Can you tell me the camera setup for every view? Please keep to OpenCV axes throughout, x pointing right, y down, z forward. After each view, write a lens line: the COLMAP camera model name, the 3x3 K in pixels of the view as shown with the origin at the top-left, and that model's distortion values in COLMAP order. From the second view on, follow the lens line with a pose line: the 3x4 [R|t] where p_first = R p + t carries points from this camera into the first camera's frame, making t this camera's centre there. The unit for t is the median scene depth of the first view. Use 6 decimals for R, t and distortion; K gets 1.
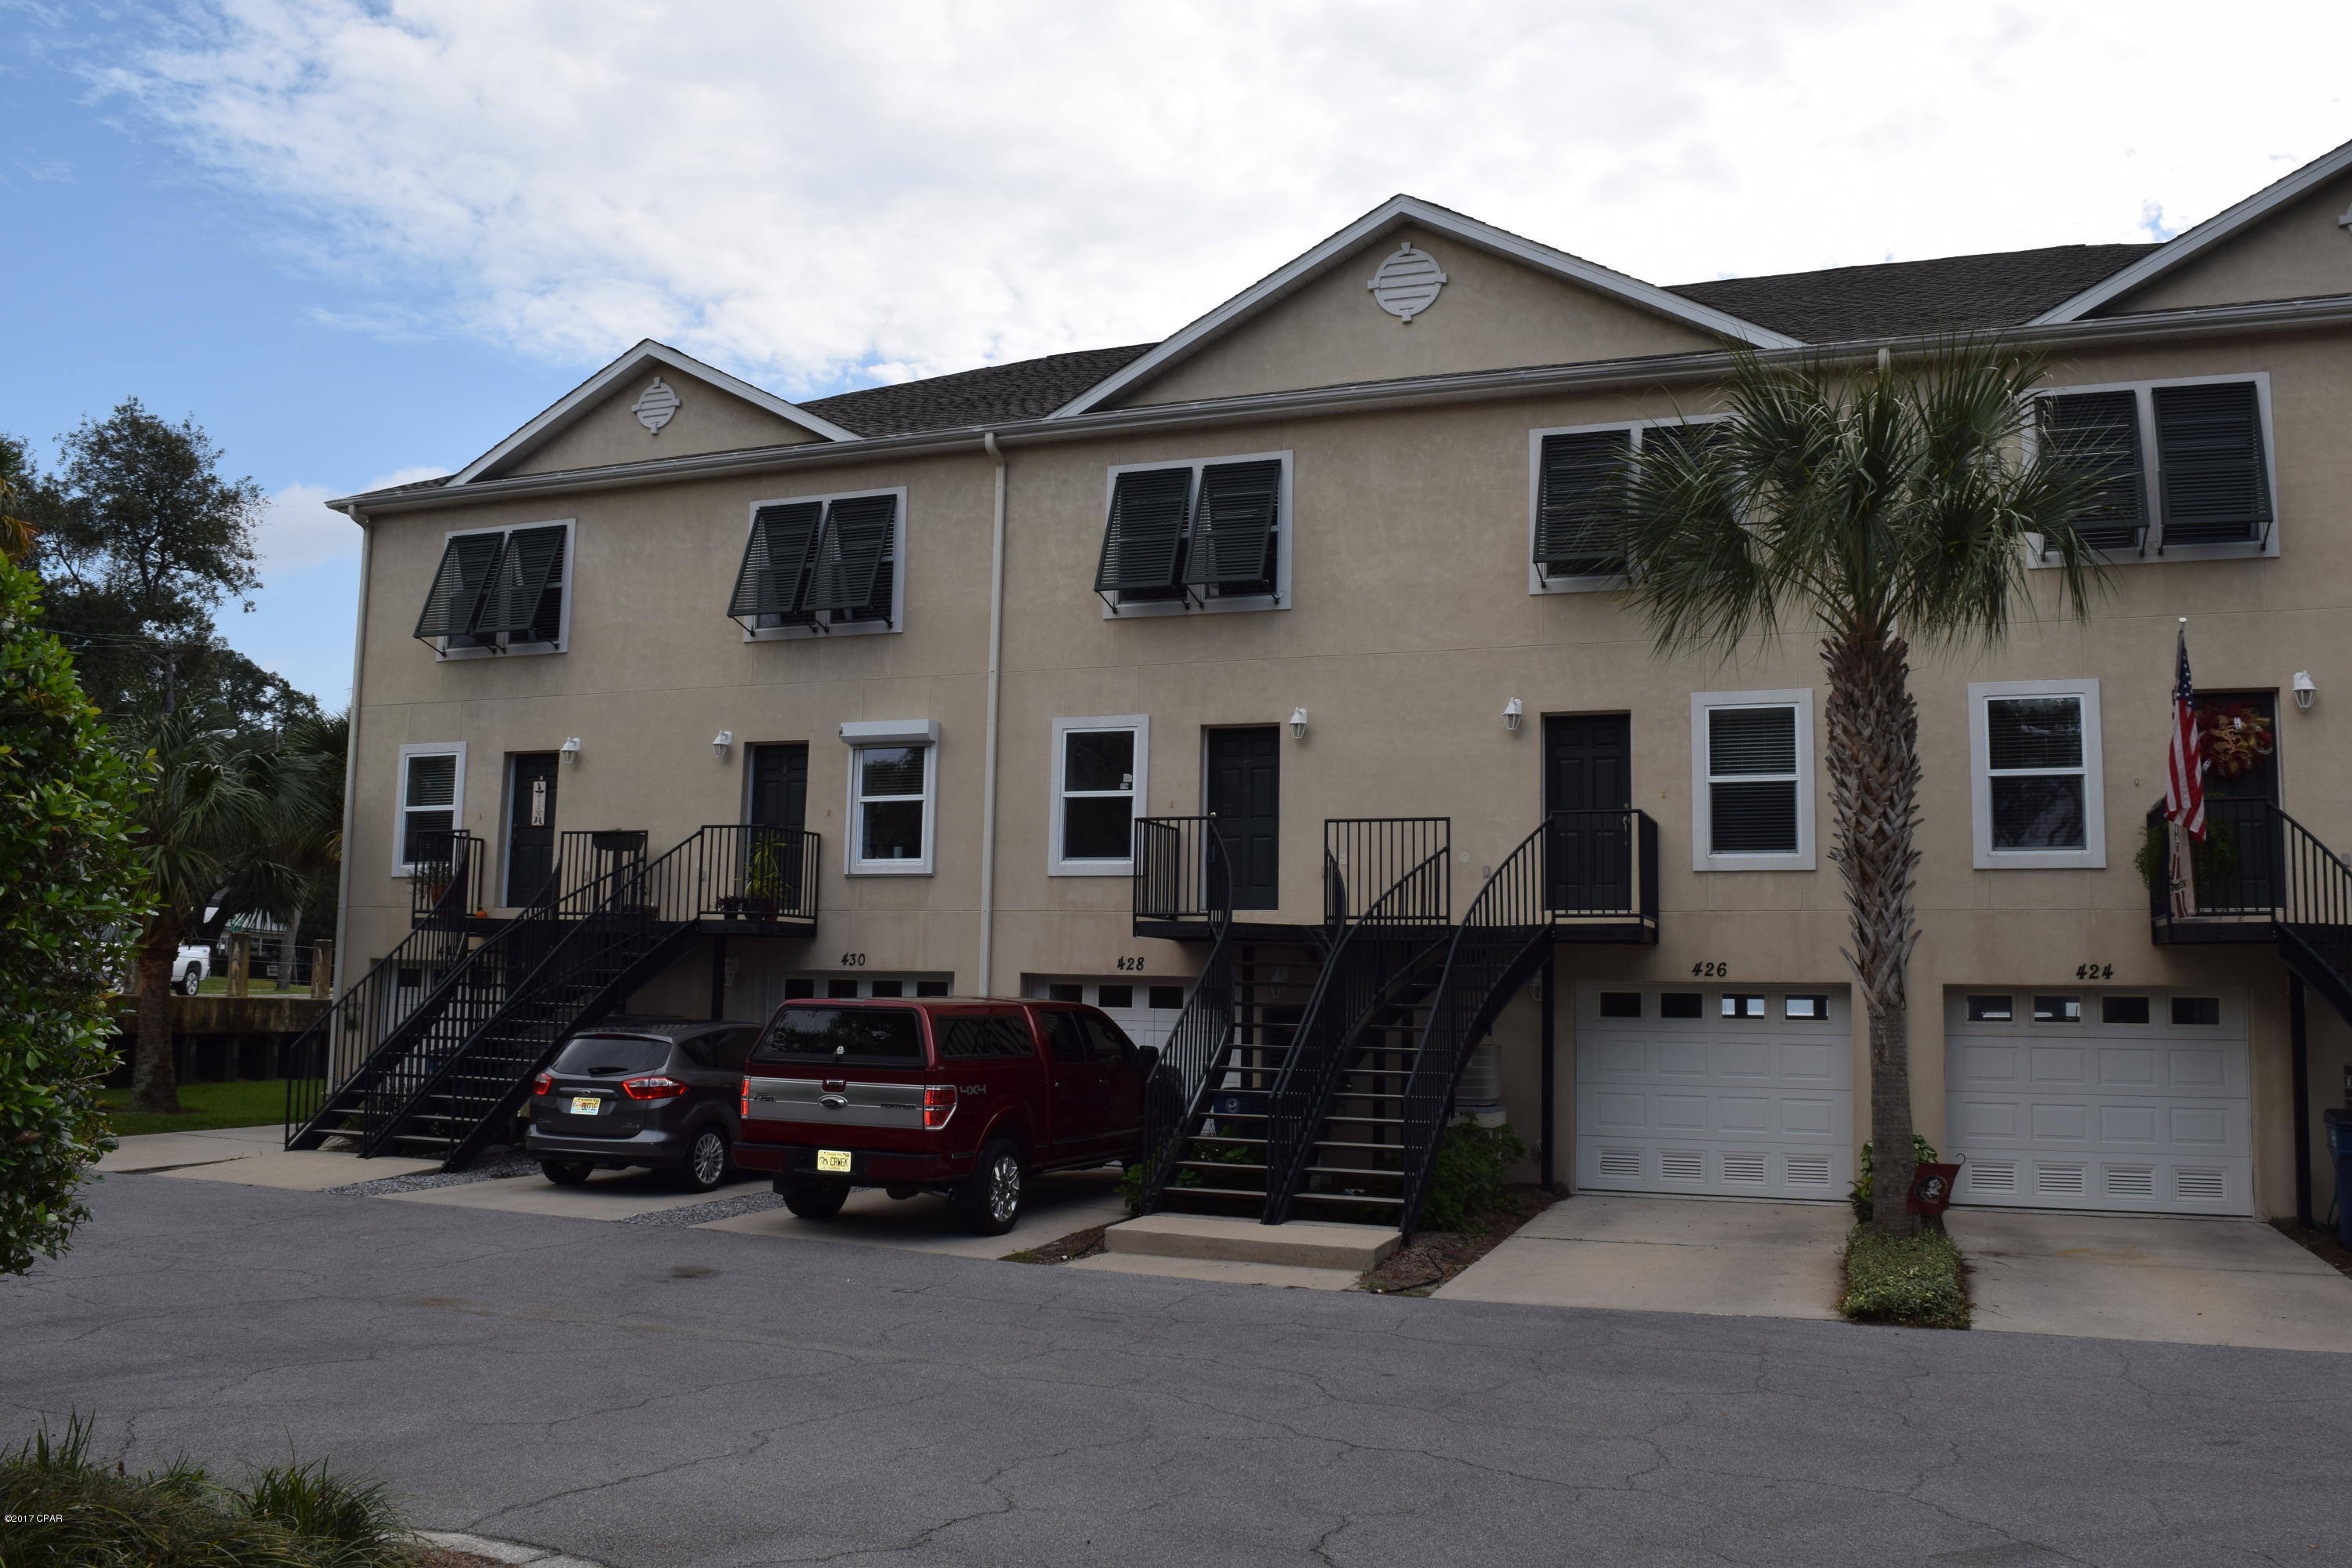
lens RADIAL K [[1859.0, 0, 1176.3], [0, 1859.0, 824.1], [0, 0, 1]] dist [-0.034028, -0.109340]
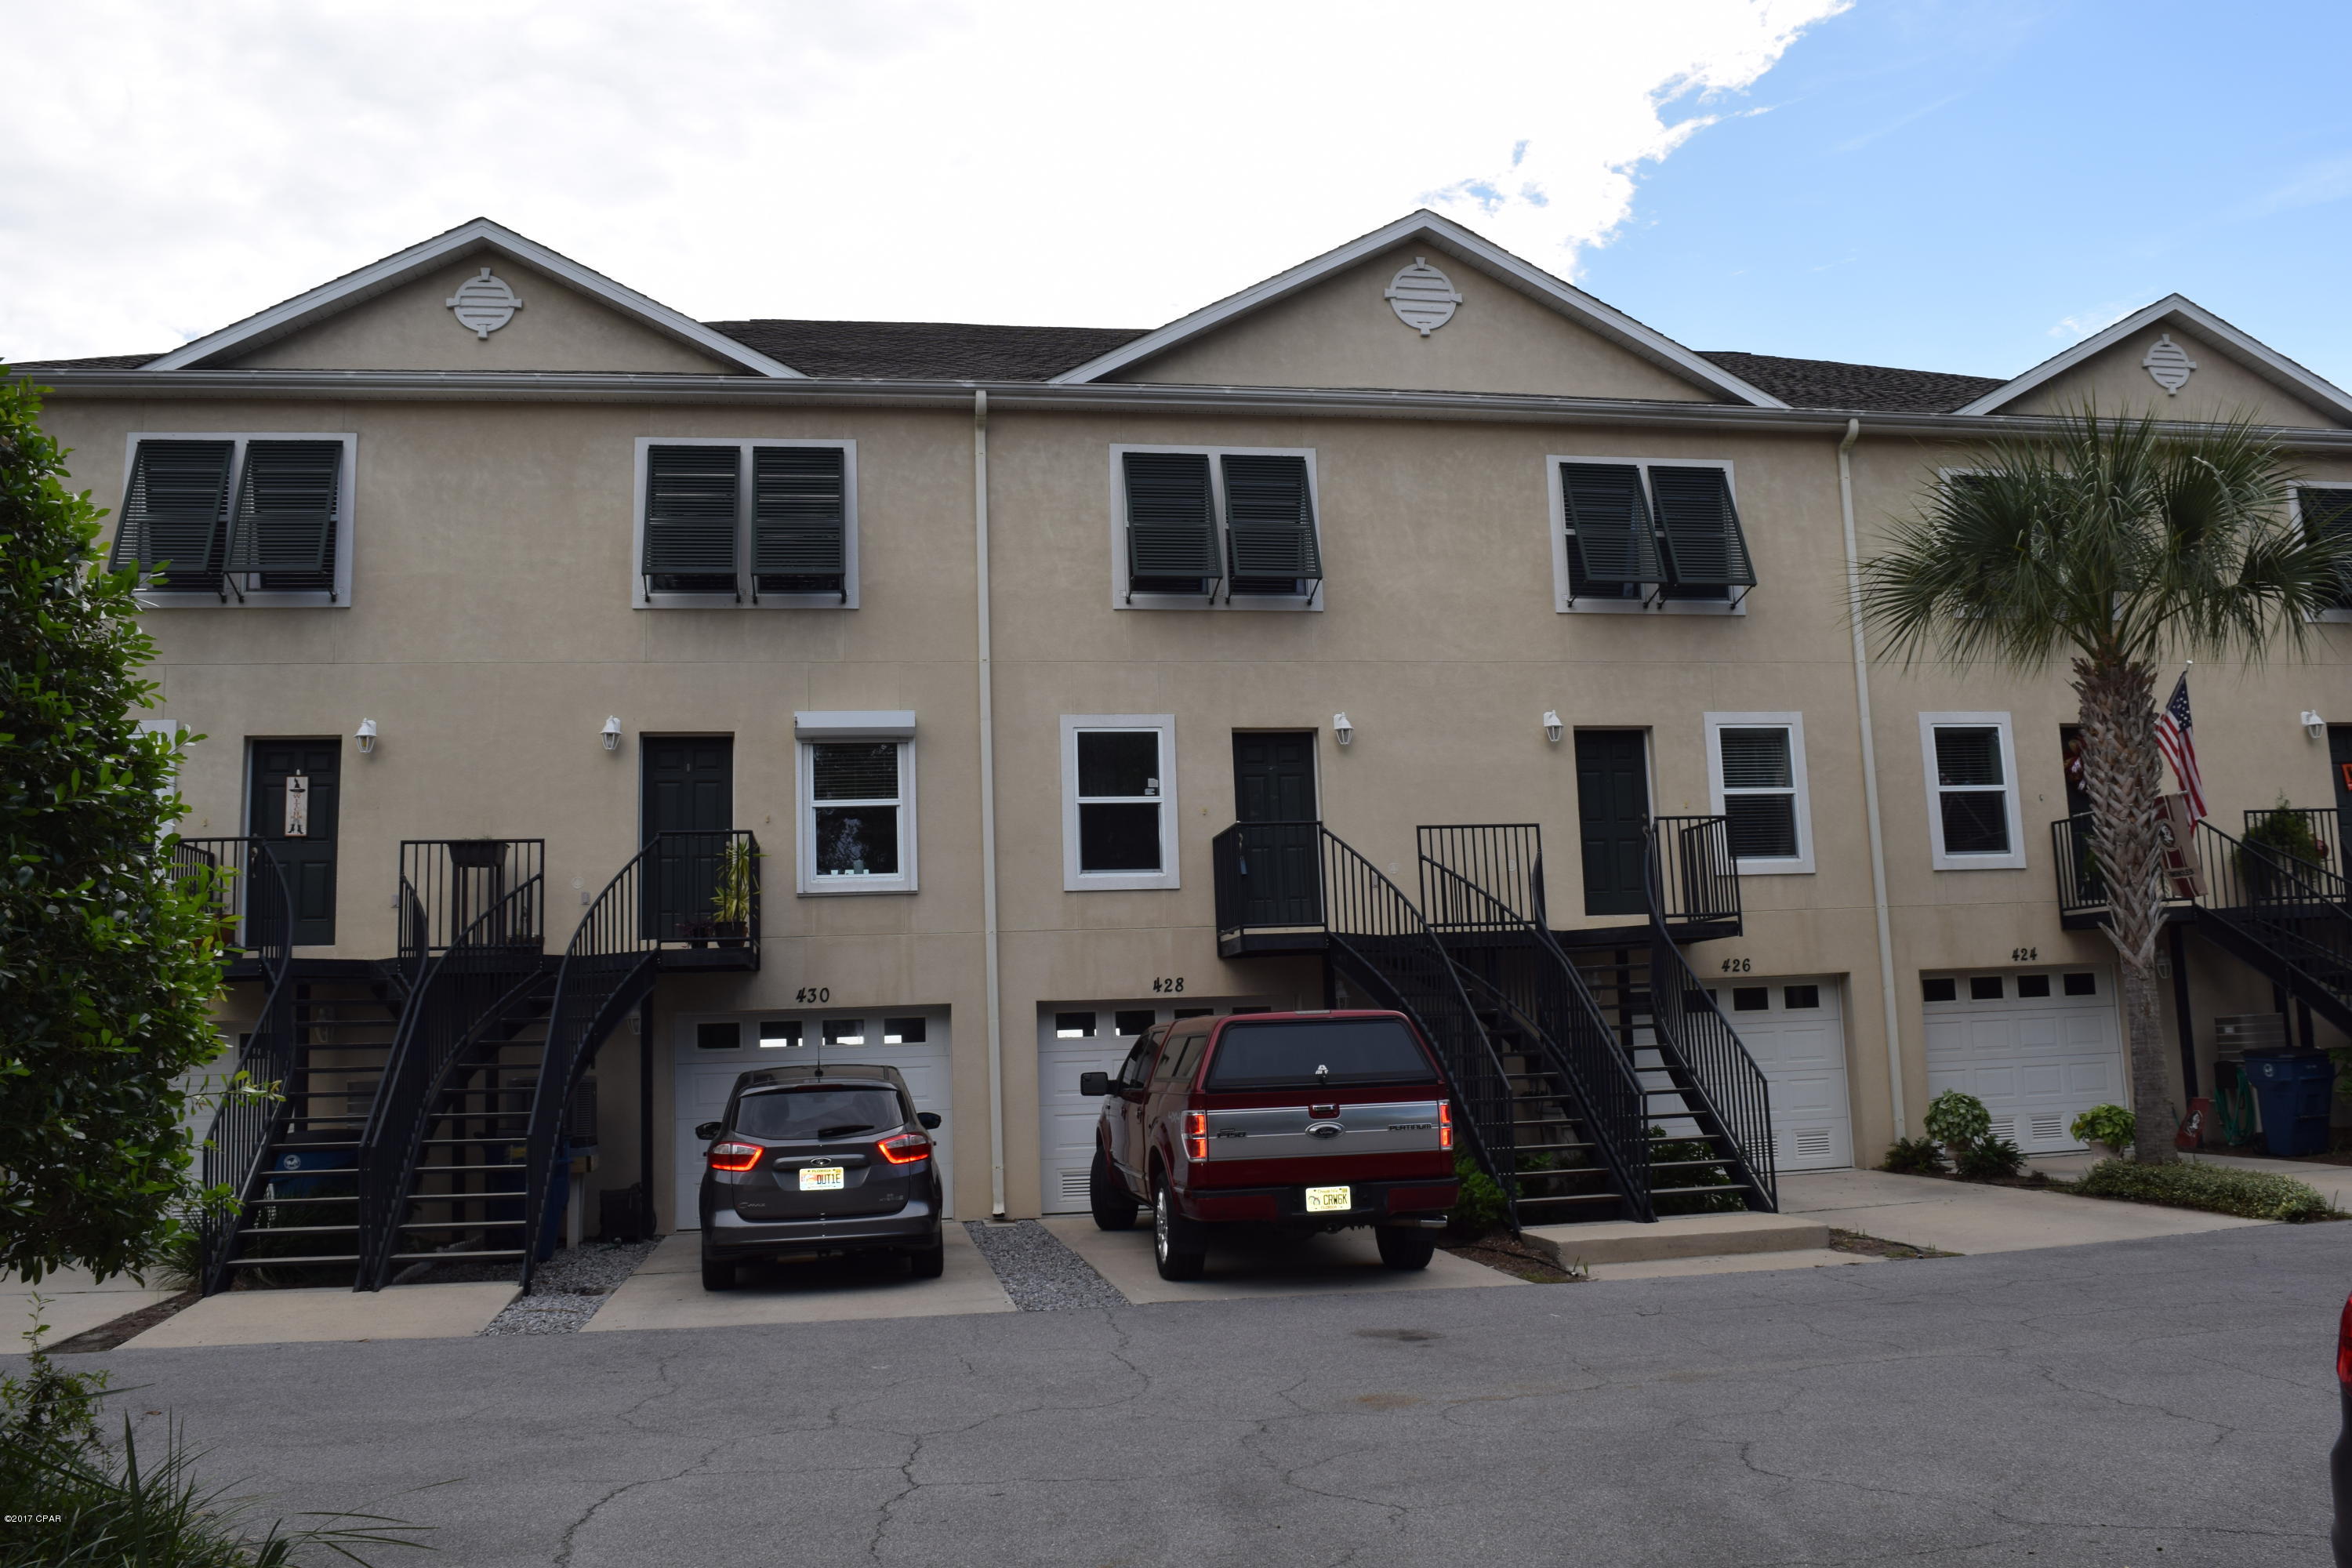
lens RADIAL K [[1894.5, 0, 1176.0], [0, 1894.5, 784.0], [0, 0, 1]] dist [-0.073527, 0.015807]
pose [[0.853137, 0.016421, 0.521428, -0.487017], [0.002115, 0.999387, -0.034933, 0.008118], [-0.521682, 0.030906, 0.852580, 0.189022]]
